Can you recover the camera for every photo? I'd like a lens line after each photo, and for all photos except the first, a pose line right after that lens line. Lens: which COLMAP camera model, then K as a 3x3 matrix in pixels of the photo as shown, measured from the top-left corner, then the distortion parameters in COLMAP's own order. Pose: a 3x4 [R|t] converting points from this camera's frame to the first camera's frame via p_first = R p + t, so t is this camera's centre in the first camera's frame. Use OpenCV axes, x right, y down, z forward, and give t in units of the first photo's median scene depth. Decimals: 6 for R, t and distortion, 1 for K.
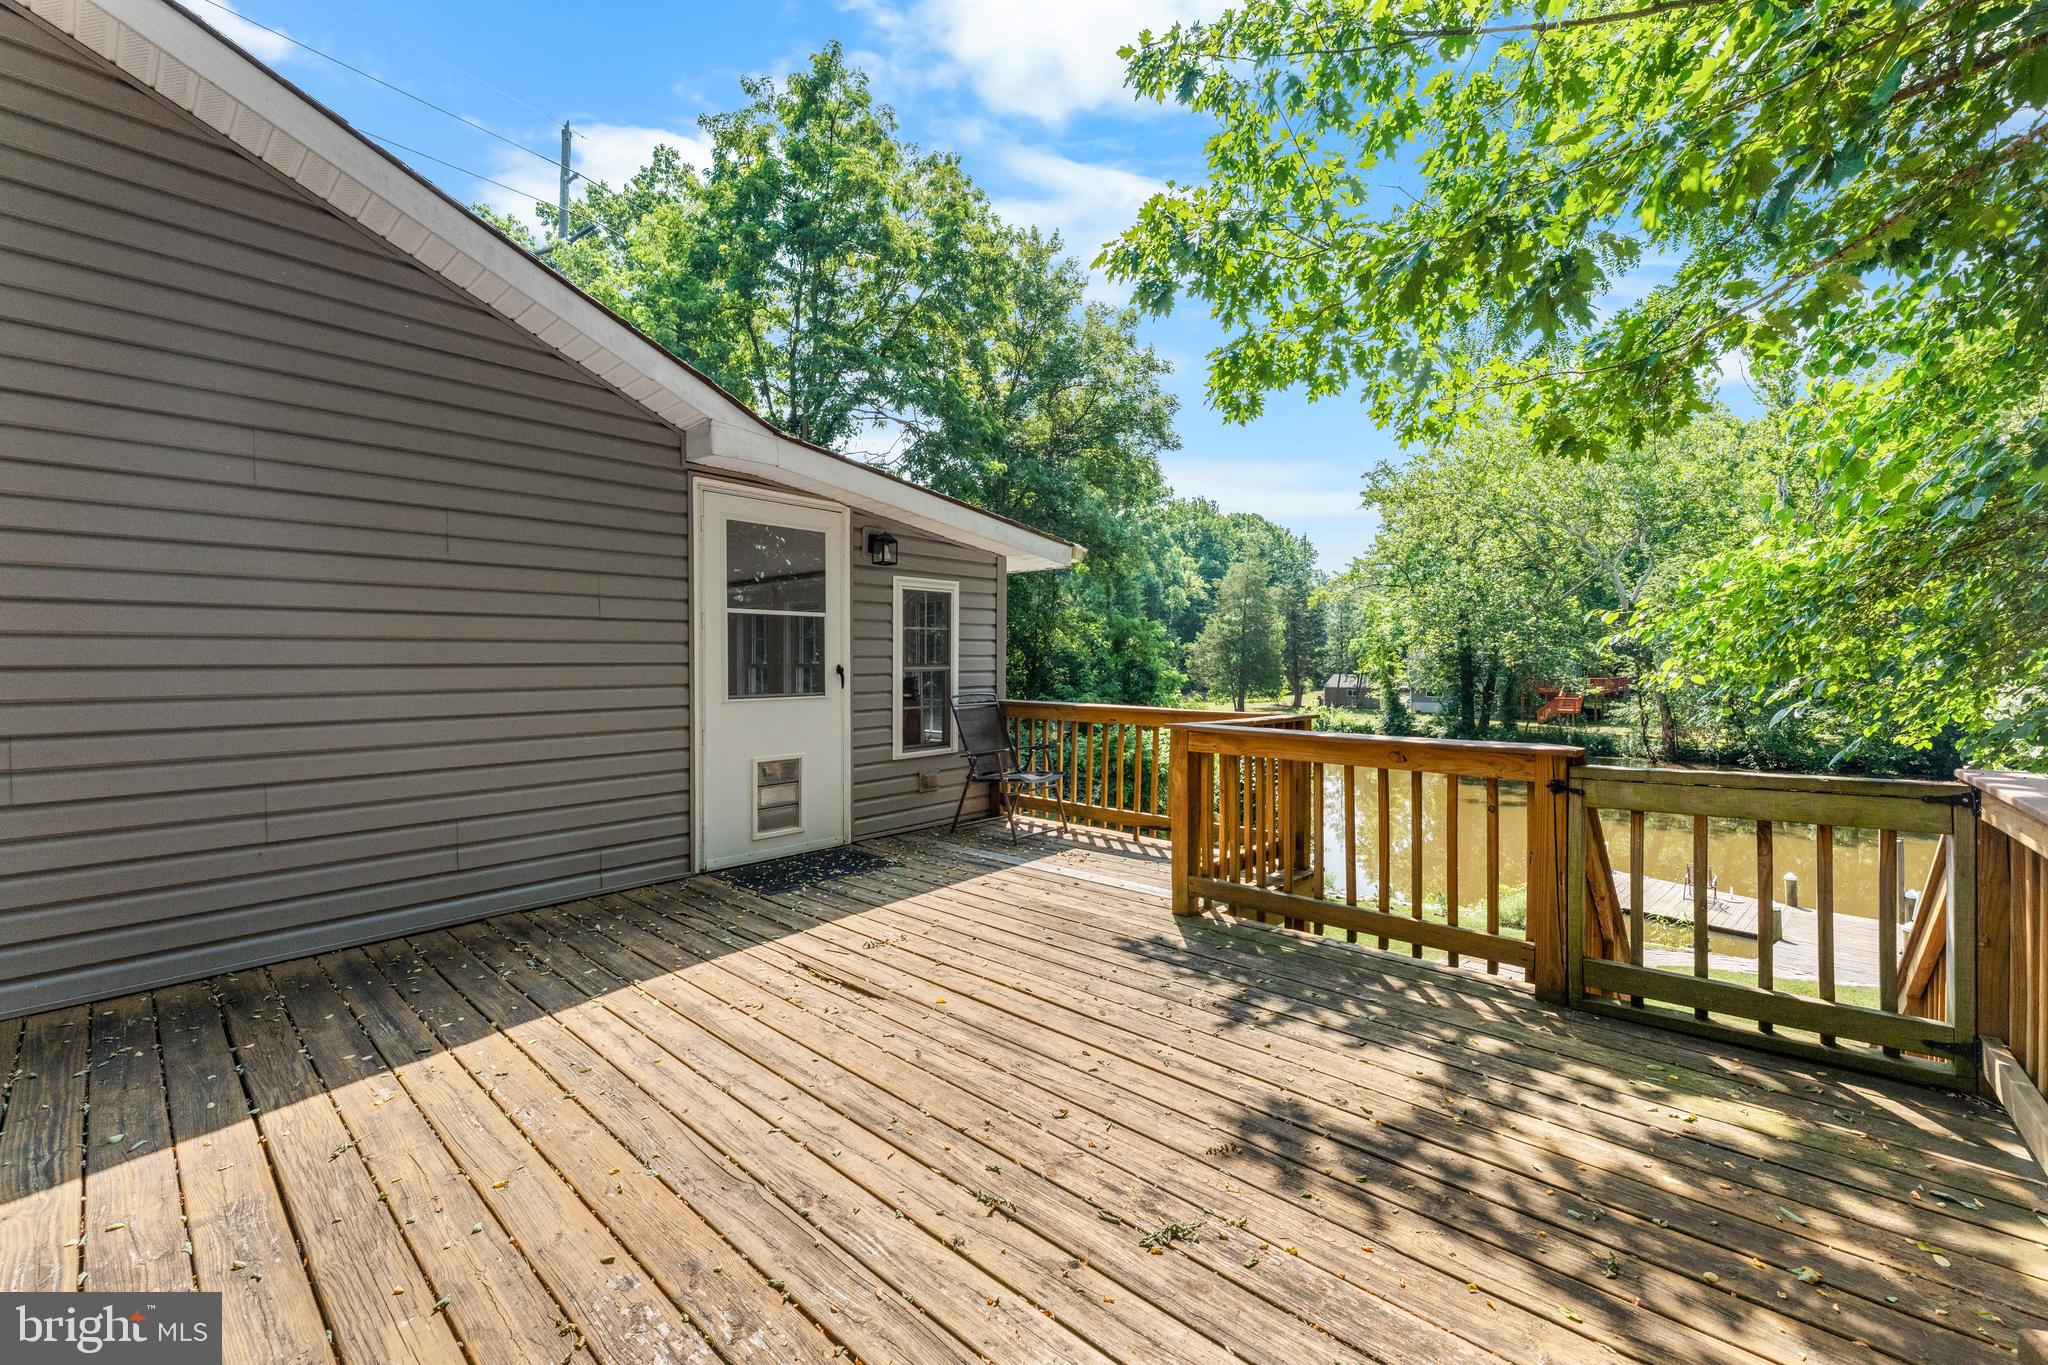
lens RADIAL K [[820.5, 0, 1026.5], [0, 820.5, 660.5], [0, 0, 1]] dist [-0.000080, -0.000207]
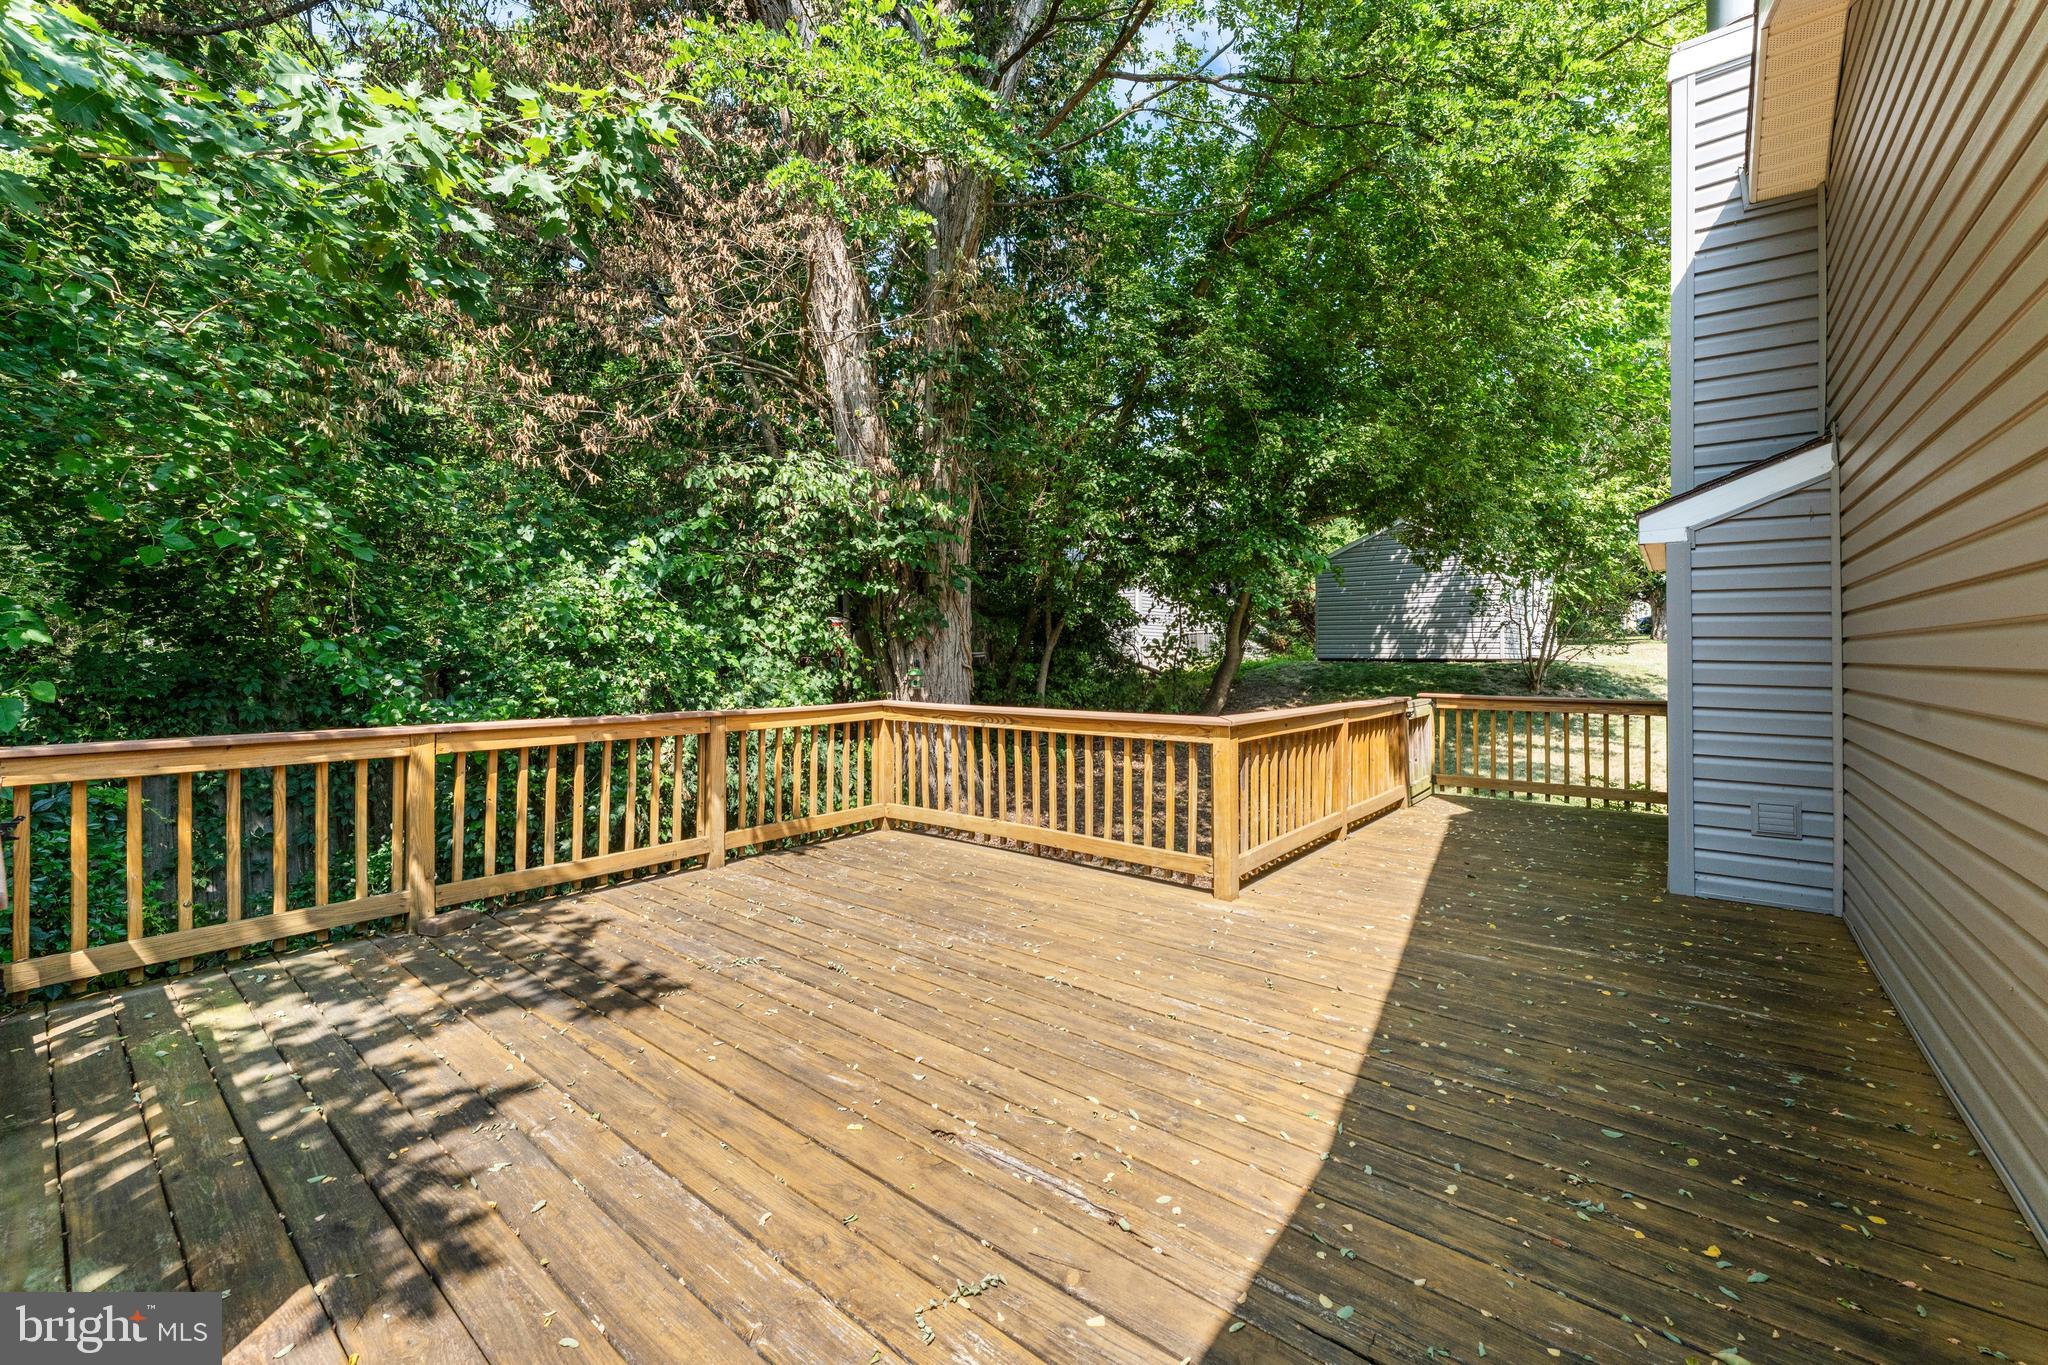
lens RADIAL K [[820.5, 0, 1026.5], [0, 820.5, 660.5], [0, 0, 1]] dist [-0.000080, -0.000207]
pose [[-0.998303, -0.003200, -0.058151, -0.272212], [-0.003621, 0.999968, 0.007135, -0.007021], [0.058127, 0.007334, -0.998282, 2.261970]]
